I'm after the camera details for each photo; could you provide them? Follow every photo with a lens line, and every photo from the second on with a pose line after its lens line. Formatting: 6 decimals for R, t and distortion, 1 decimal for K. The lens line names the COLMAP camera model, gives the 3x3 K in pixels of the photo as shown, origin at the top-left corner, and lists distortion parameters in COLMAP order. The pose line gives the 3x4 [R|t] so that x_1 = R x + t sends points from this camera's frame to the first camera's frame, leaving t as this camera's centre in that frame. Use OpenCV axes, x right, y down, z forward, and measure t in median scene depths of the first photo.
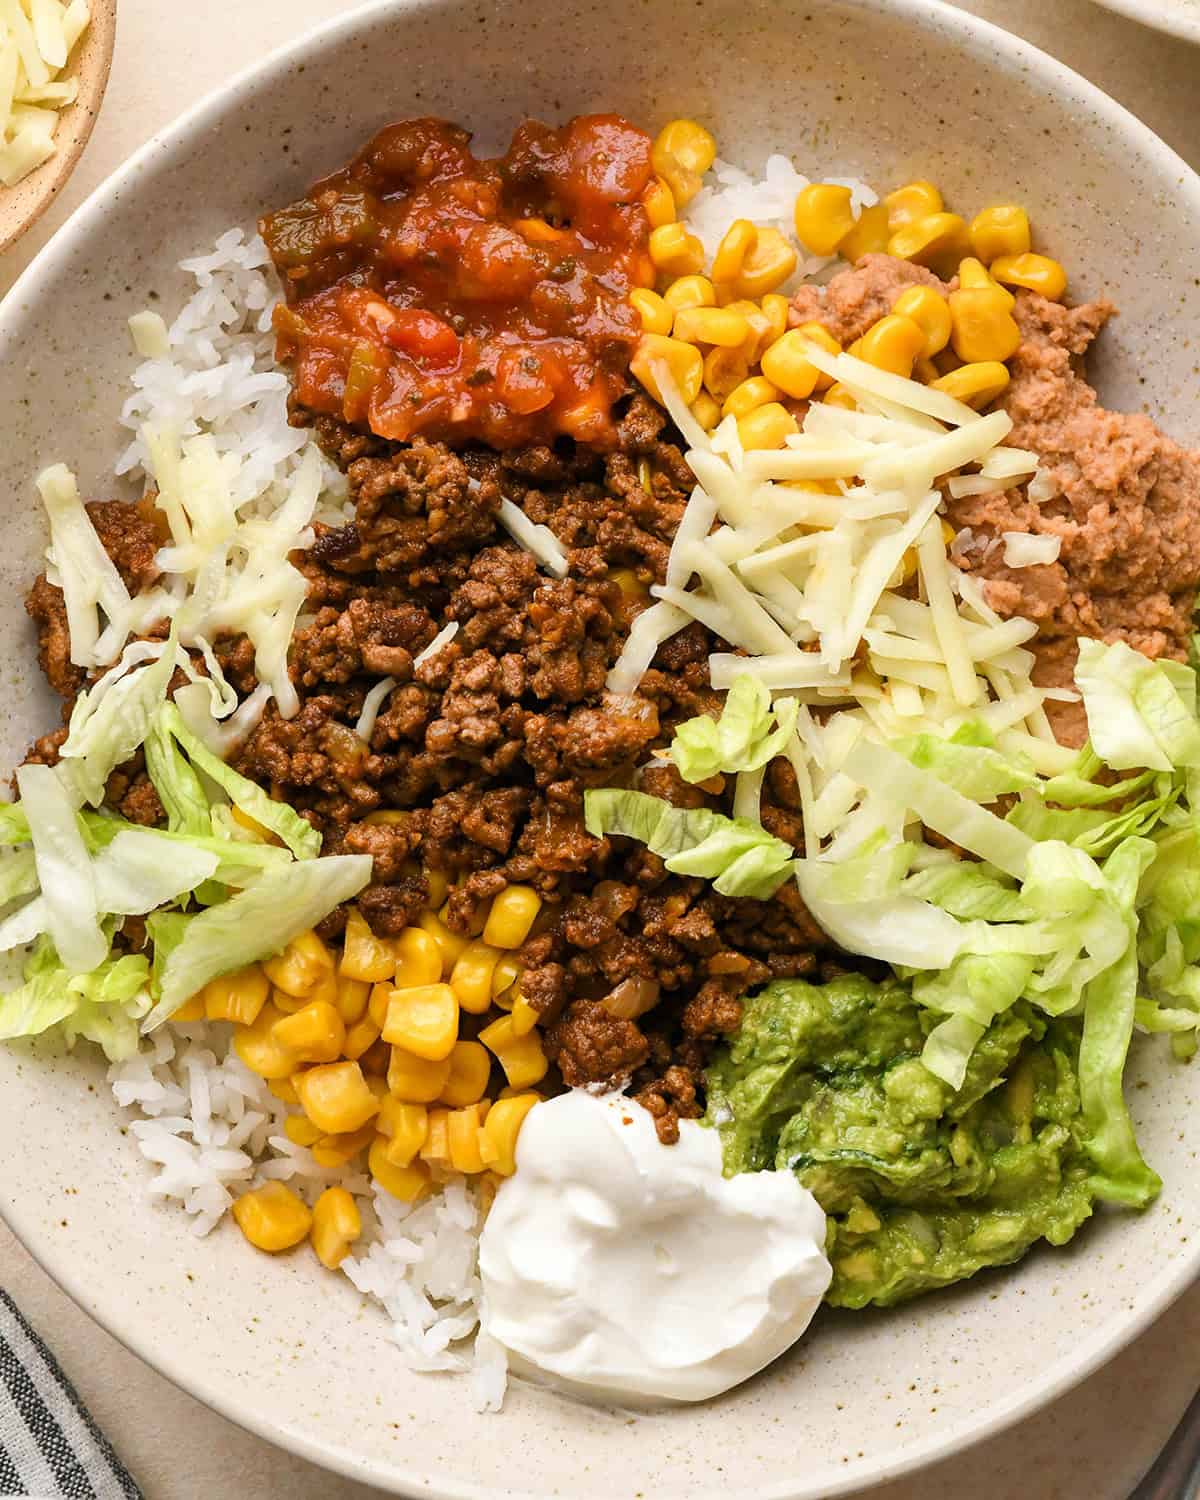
lens RADIAL K [[3449.2, 0, 597.5], [0, 3449.2, 742.0], [0, 0, 1]] dist [0.041939, 0.000000]
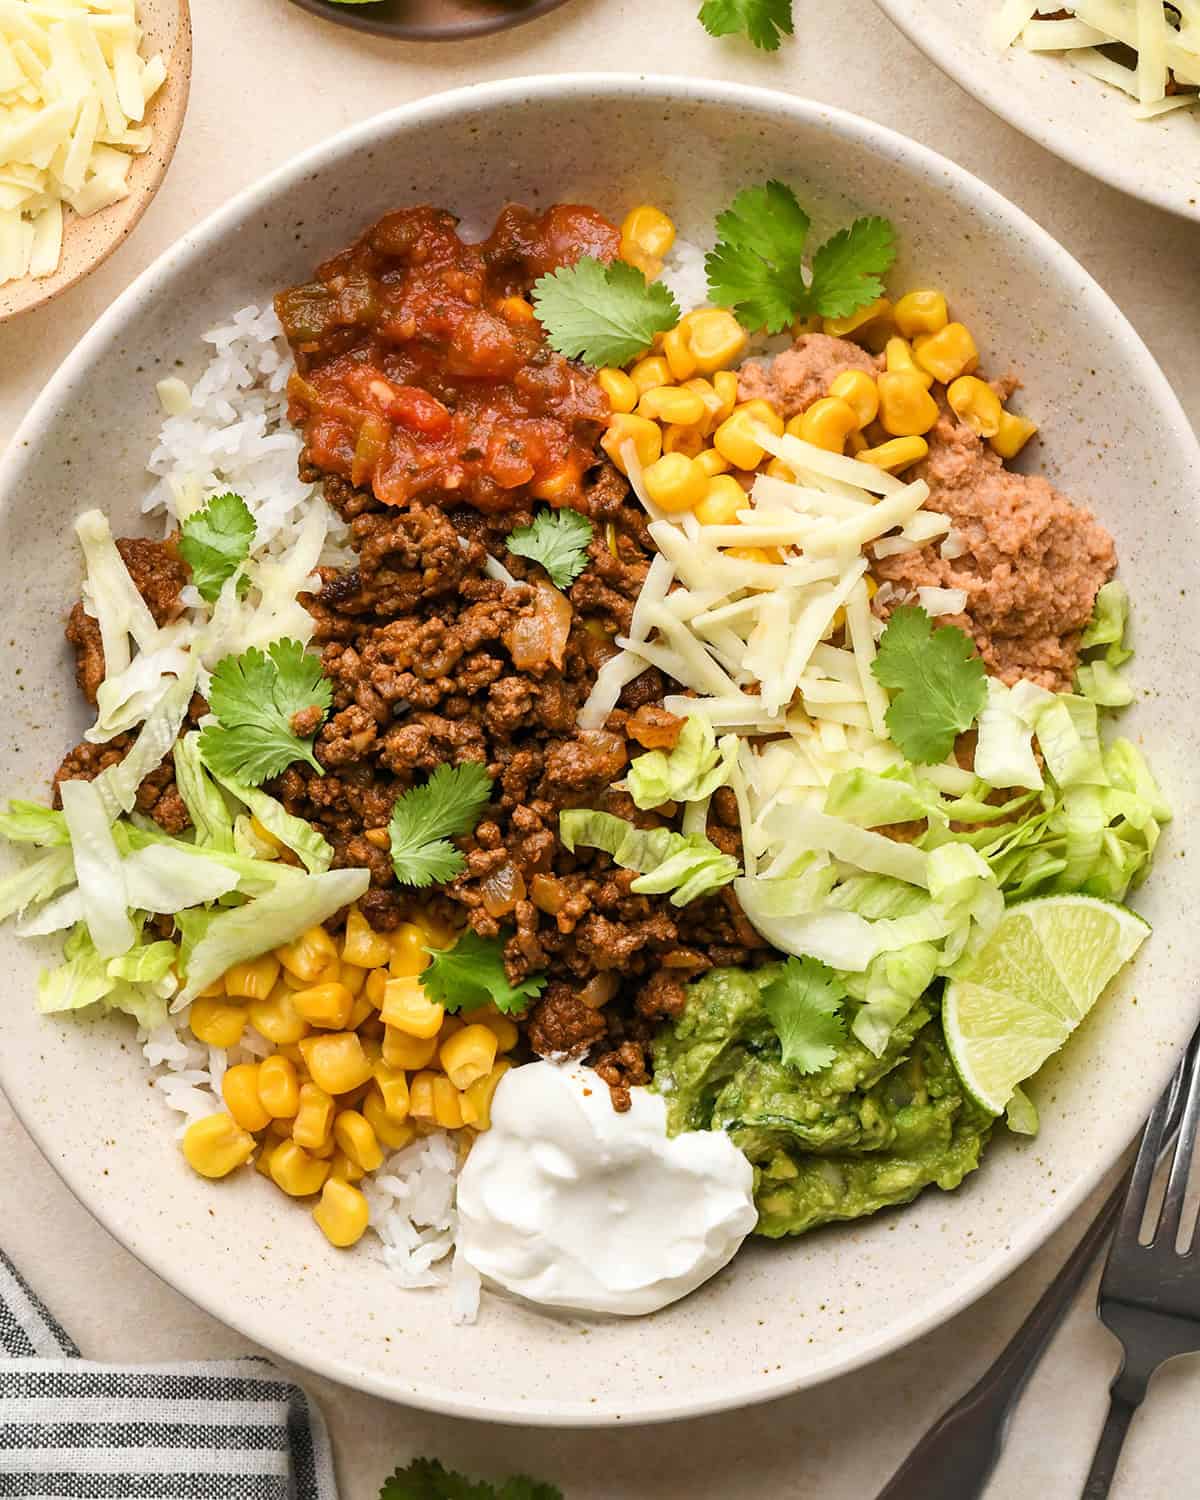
lens RADIAL K [[3449.2, 0, 596.4], [0, 3449.2, 762.5], [0, 0, 1]] dist [0.041939, 0.000000]
pose [[0.998798, 0.011214, 0.047724, -0.044811], [-0.017374, 0.991273, 0.130675, -0.151548], [-0.045842, -0.131347, 0.990276, -0.147194]]
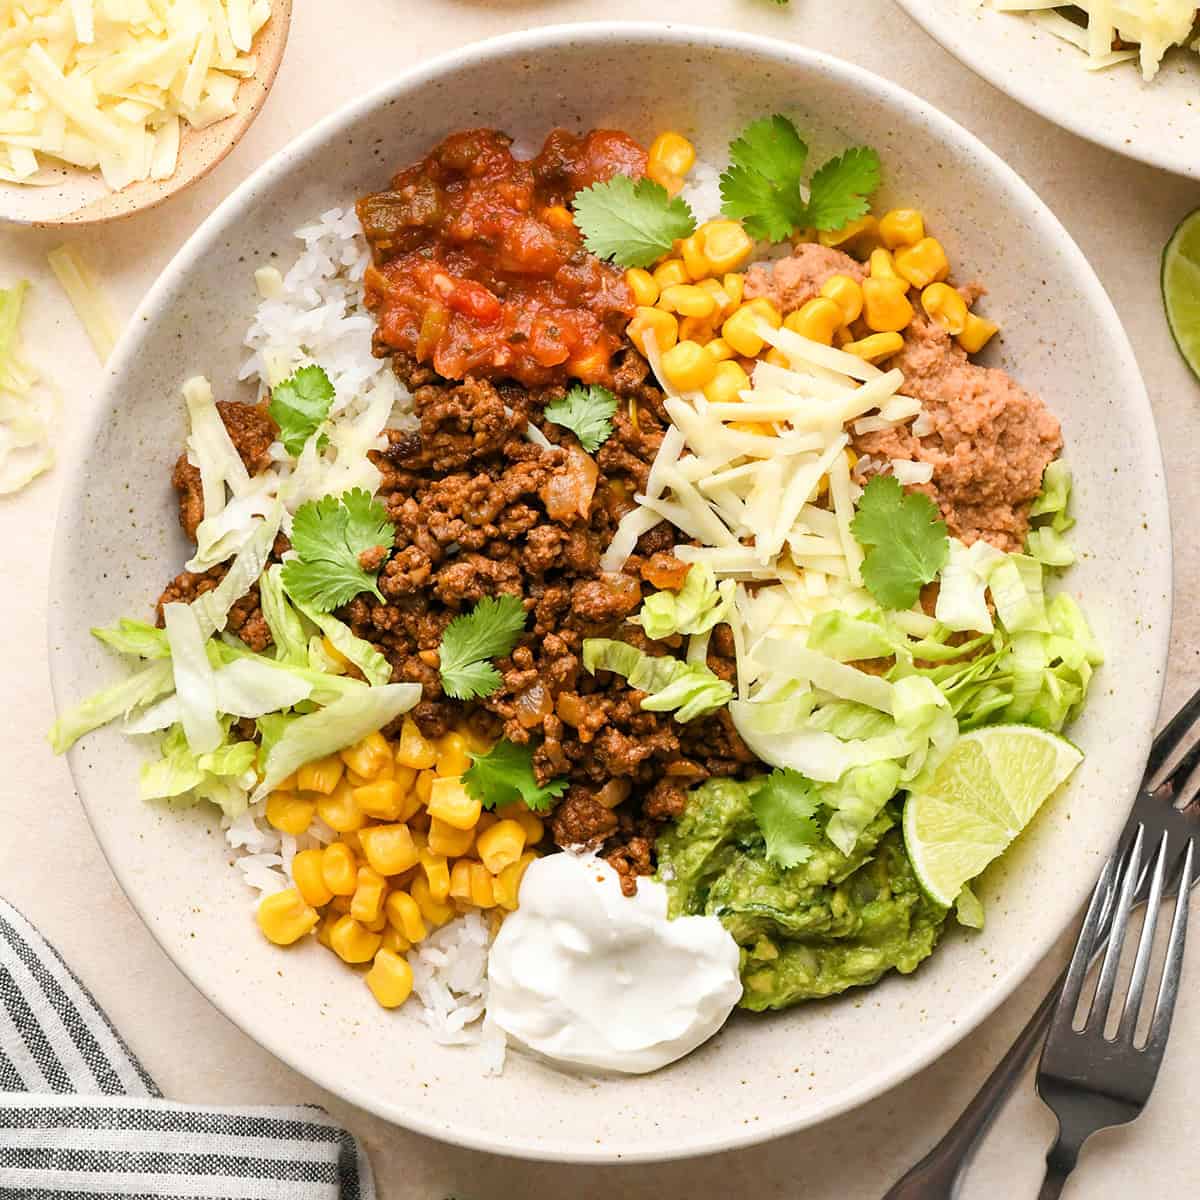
lens RADIAL K [[3483.1, 0, 597.4], [0, 3483.1, 591.5], [0, 0, 1]] dist [0.045151, 0.000000]
pose [[0.998791, 0.039346, 0.029462, -0.037789], [-0.042364, 0.993029, 0.109995, -0.155621], [-0.024929, -0.111110, 0.993495, -0.373514]]
